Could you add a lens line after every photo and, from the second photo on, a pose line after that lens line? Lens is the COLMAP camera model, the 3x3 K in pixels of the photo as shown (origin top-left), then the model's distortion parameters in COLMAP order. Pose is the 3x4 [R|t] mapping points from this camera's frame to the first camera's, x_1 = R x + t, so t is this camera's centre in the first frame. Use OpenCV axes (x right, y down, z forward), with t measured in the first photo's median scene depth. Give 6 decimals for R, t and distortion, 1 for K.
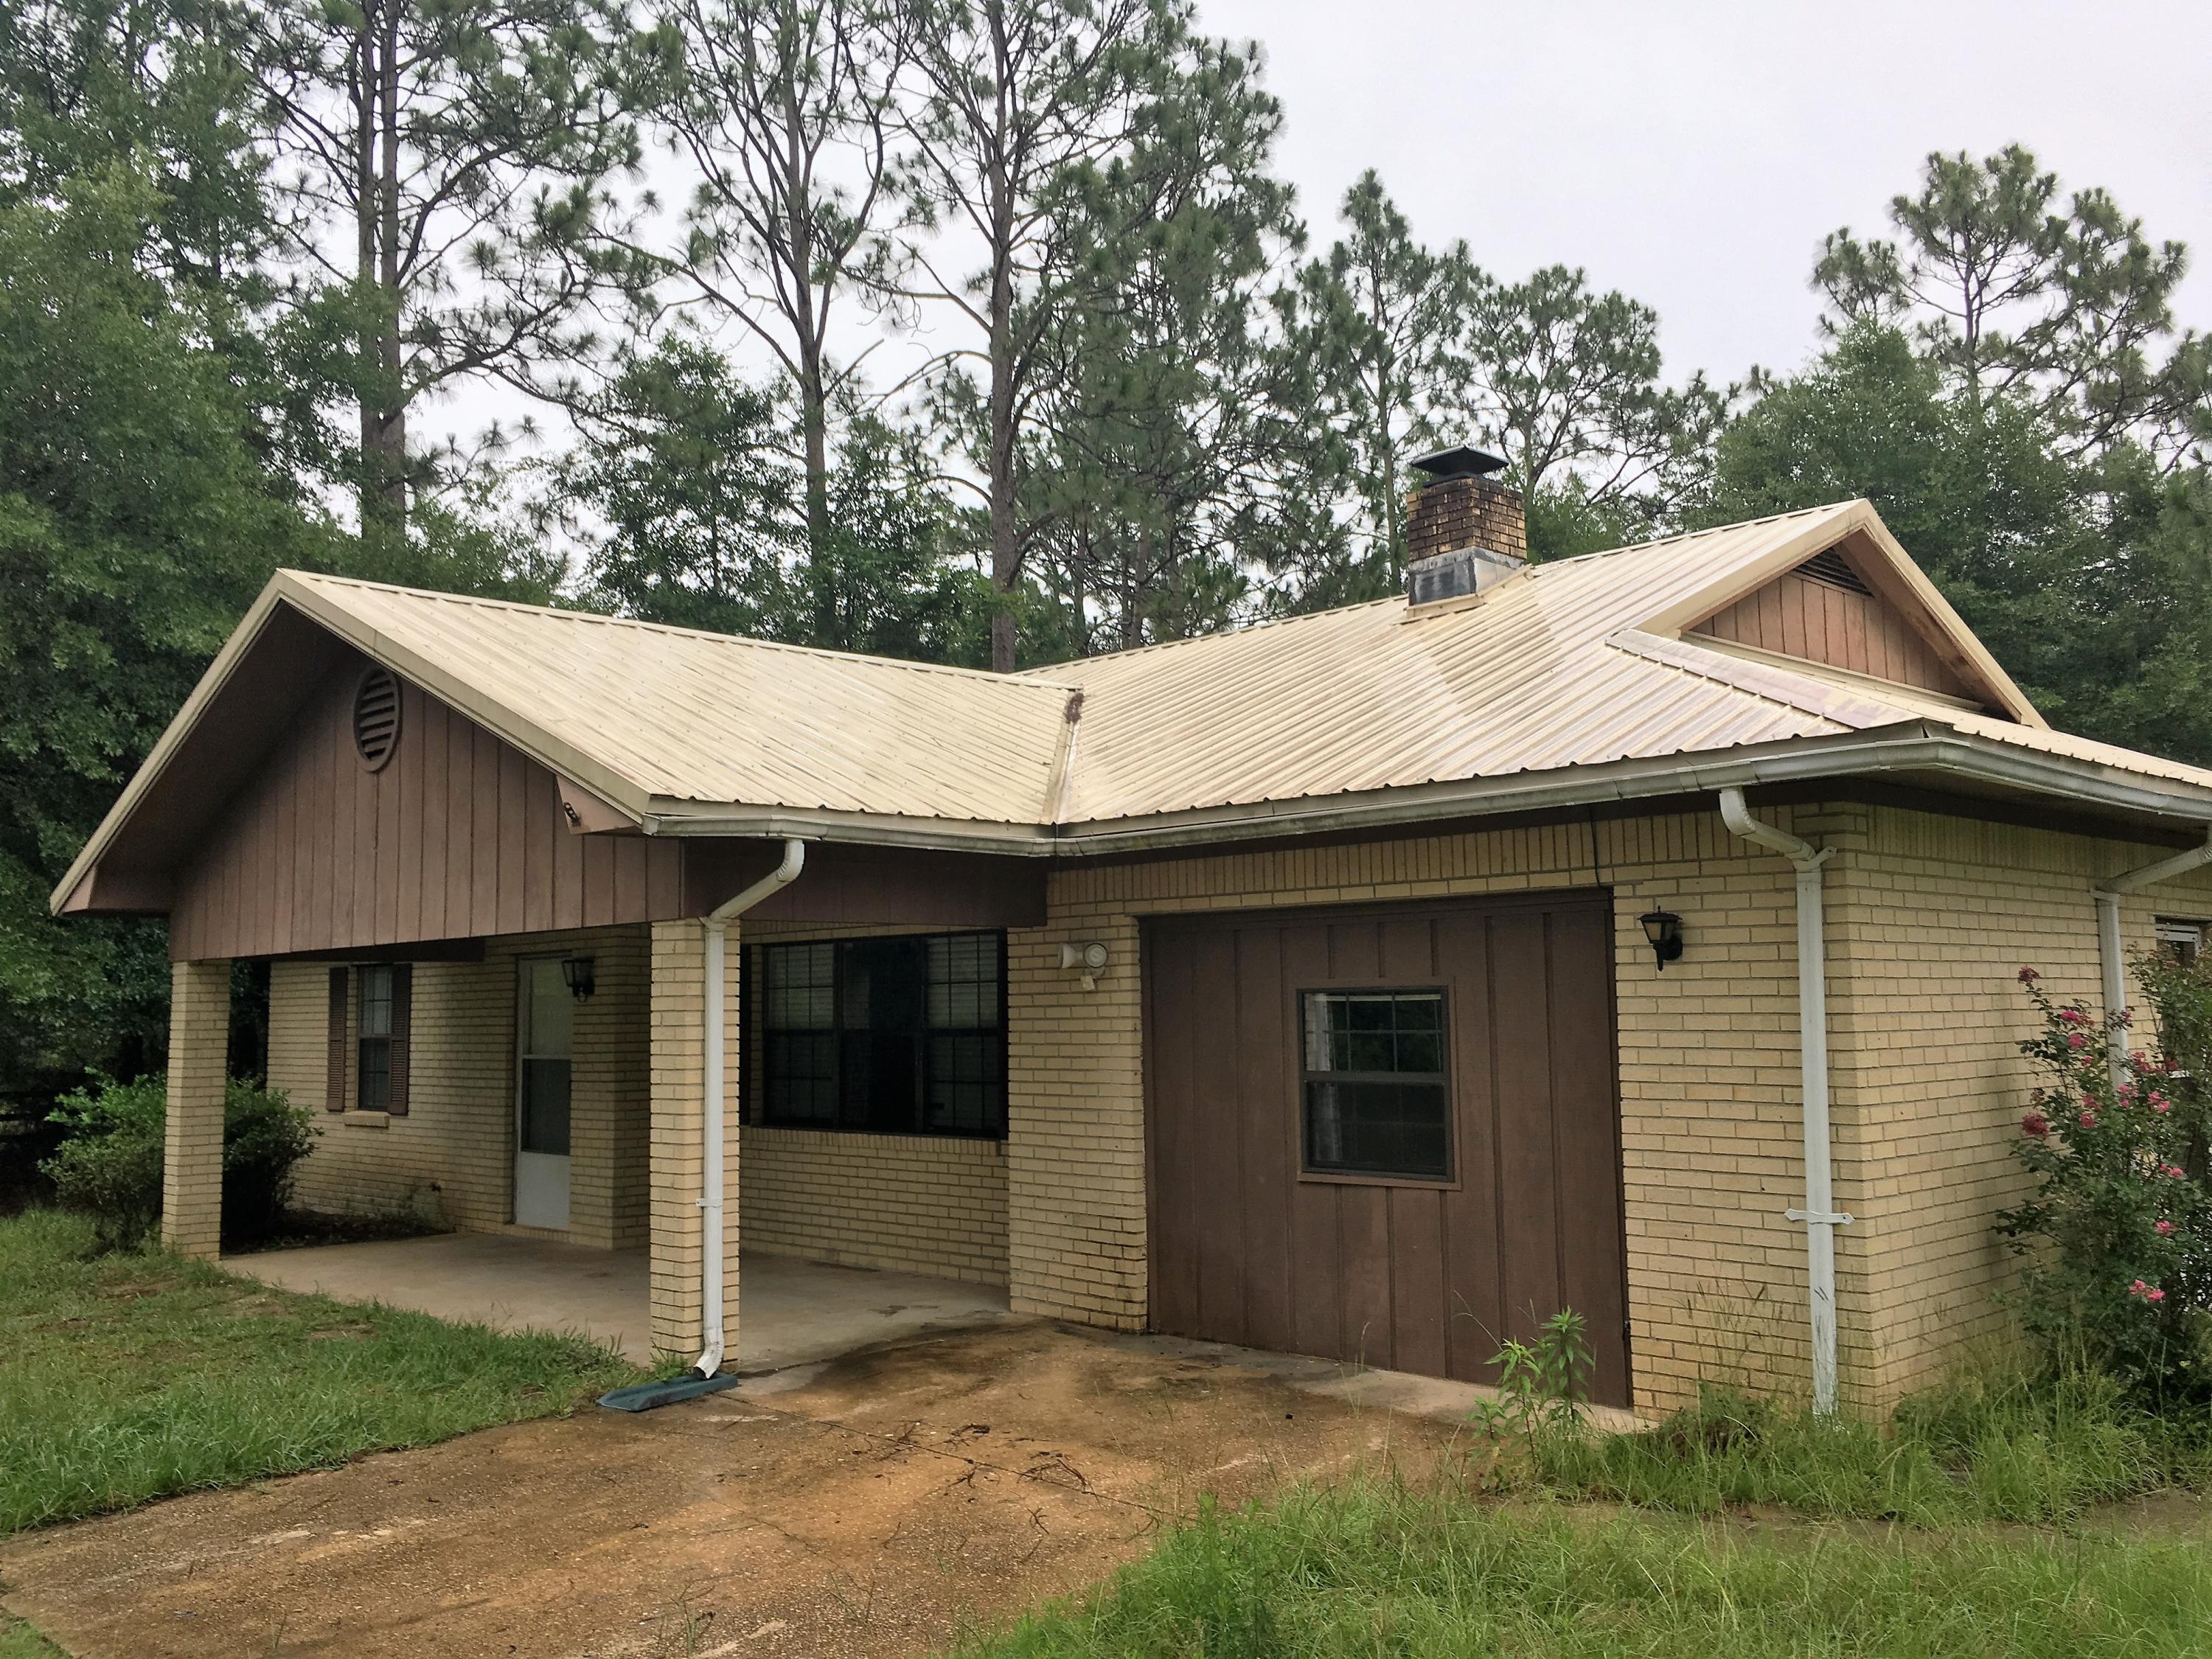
lens RADIAL K [[1891.2, 0, 1079.8], [0, 1891.2, 828.9], [0, 0, 1]] dist [0.082109, -0.132611]
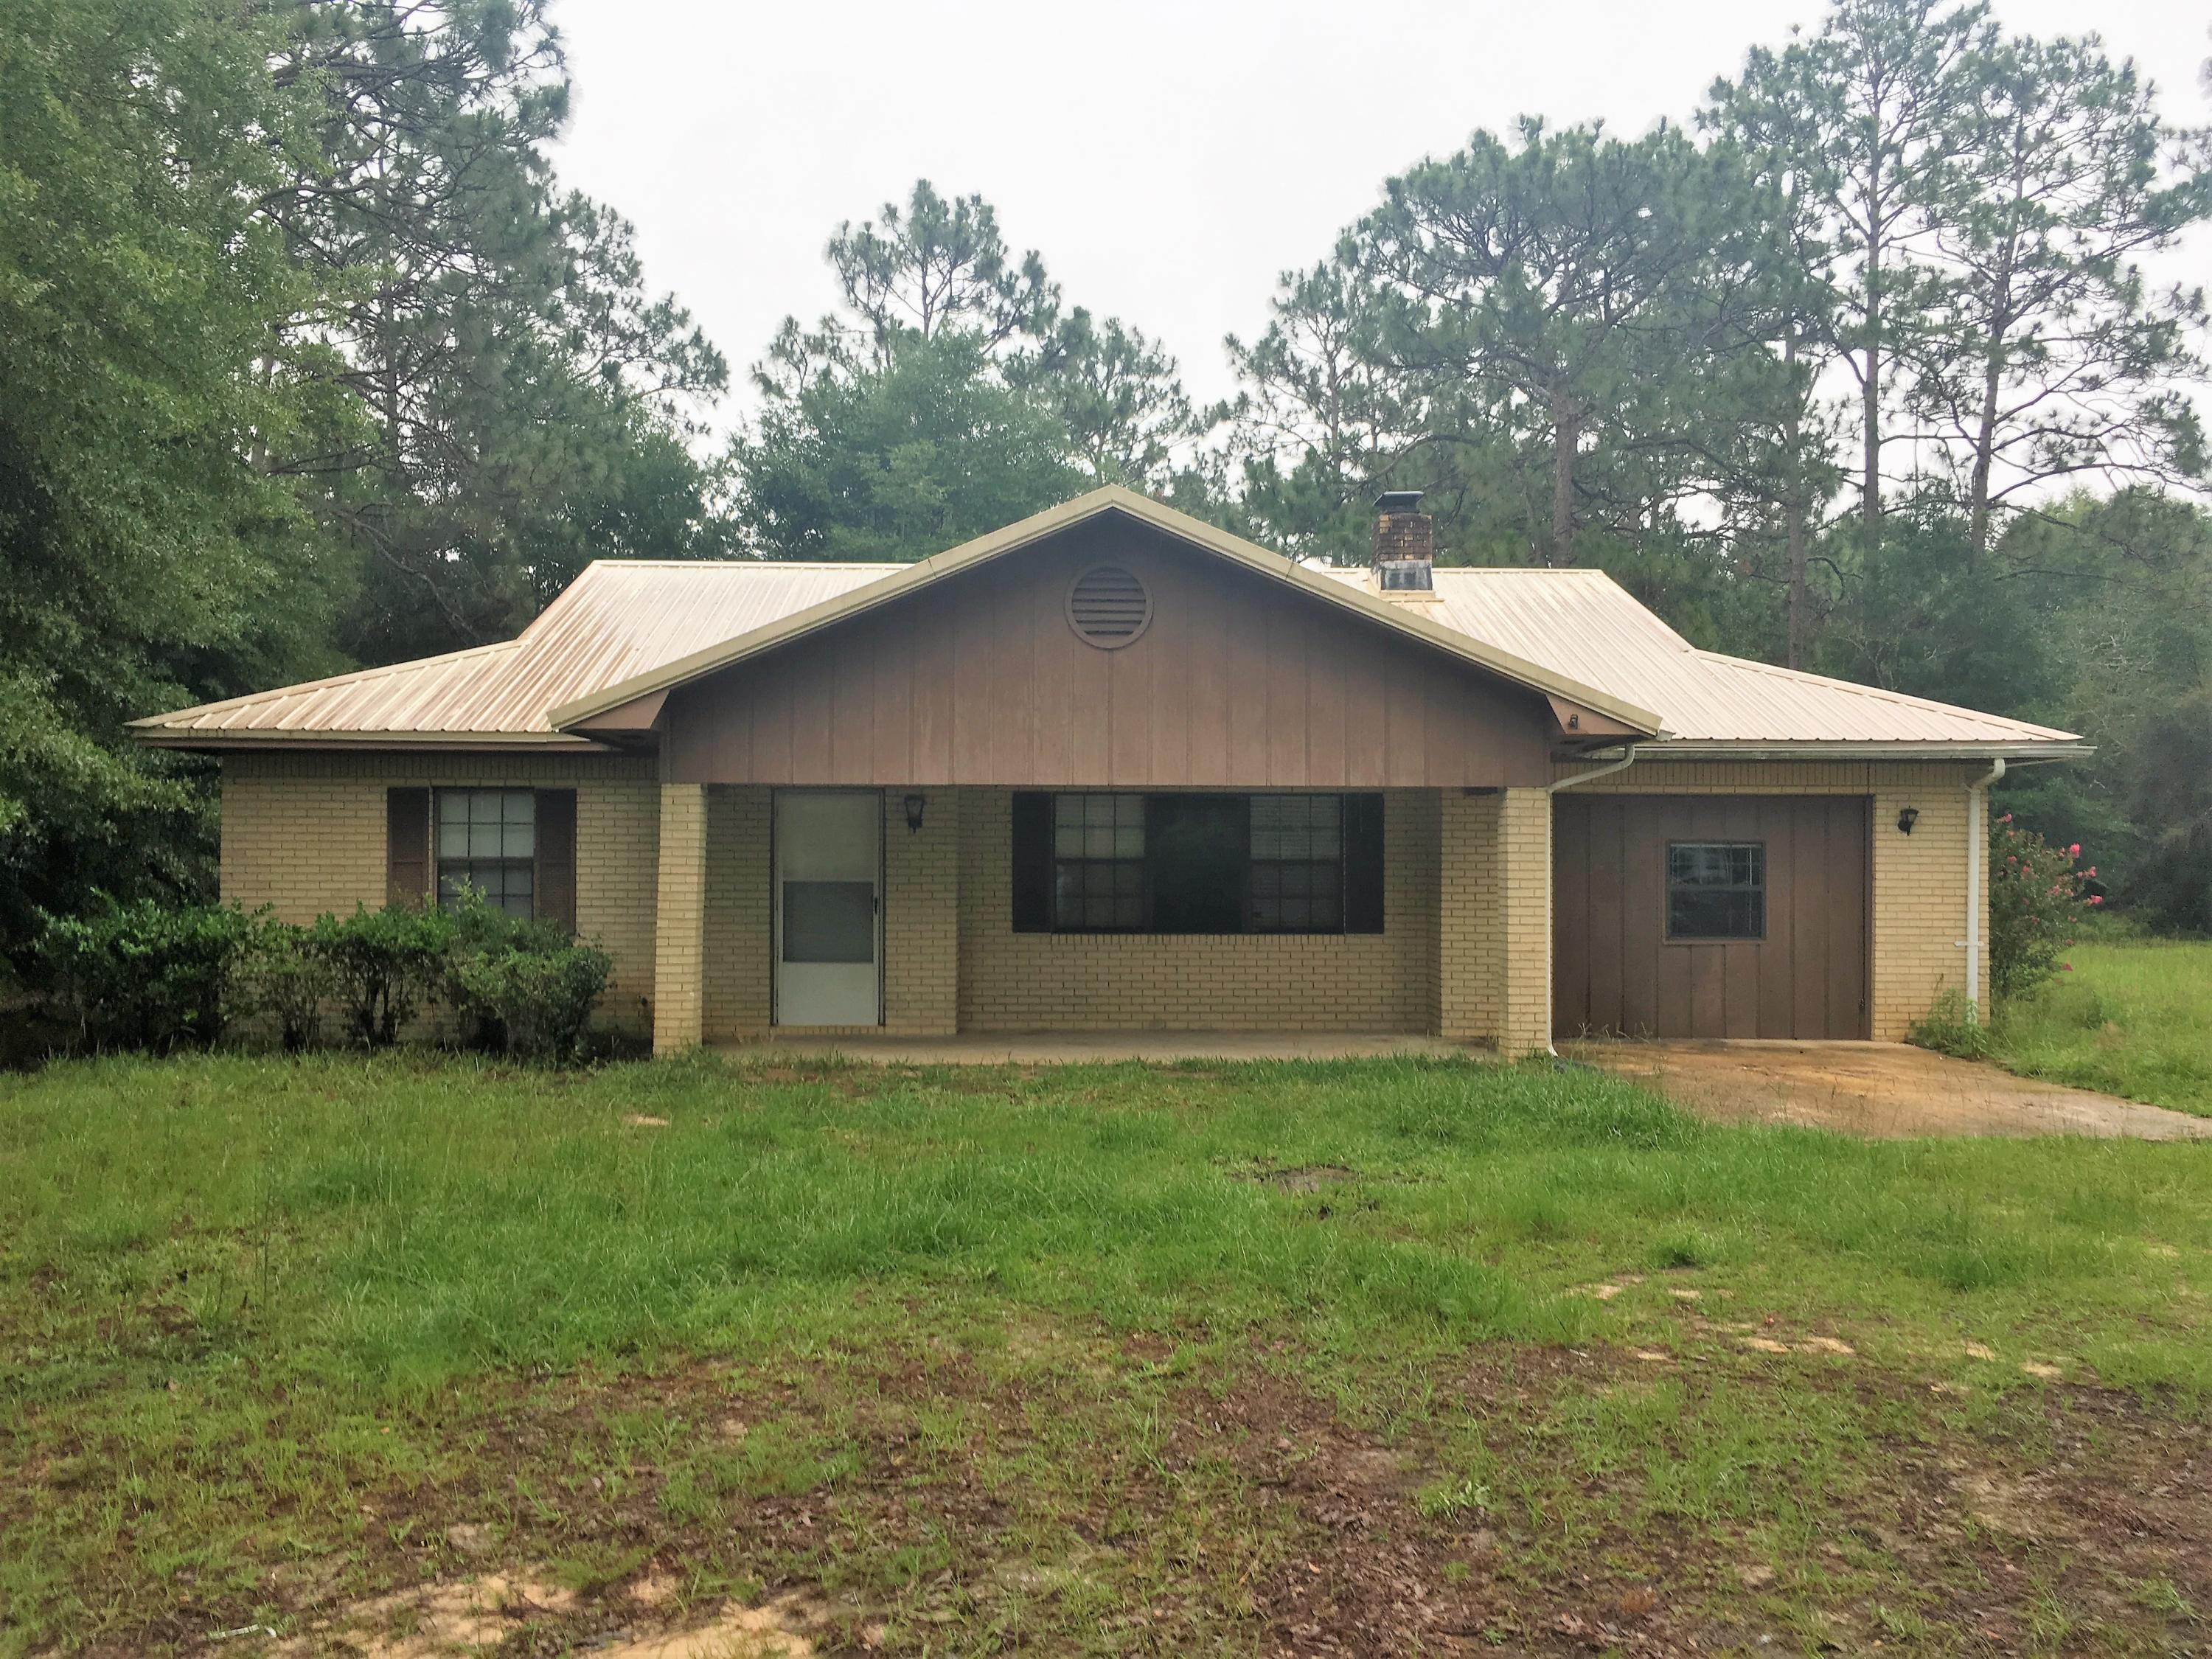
lens RADIAL K [[1905.5, 0, 1082.6], [0, 1905.5, 838.8], [0, 0, 1]] dist [0.076966, -0.109382]
pose [[0.675702, 0.025602, 0.736730, -1.394797], [-0.083546, 0.995617, 0.042027, 0.046297], [-0.732425, -0.089949, 0.674879, 0.152295]]
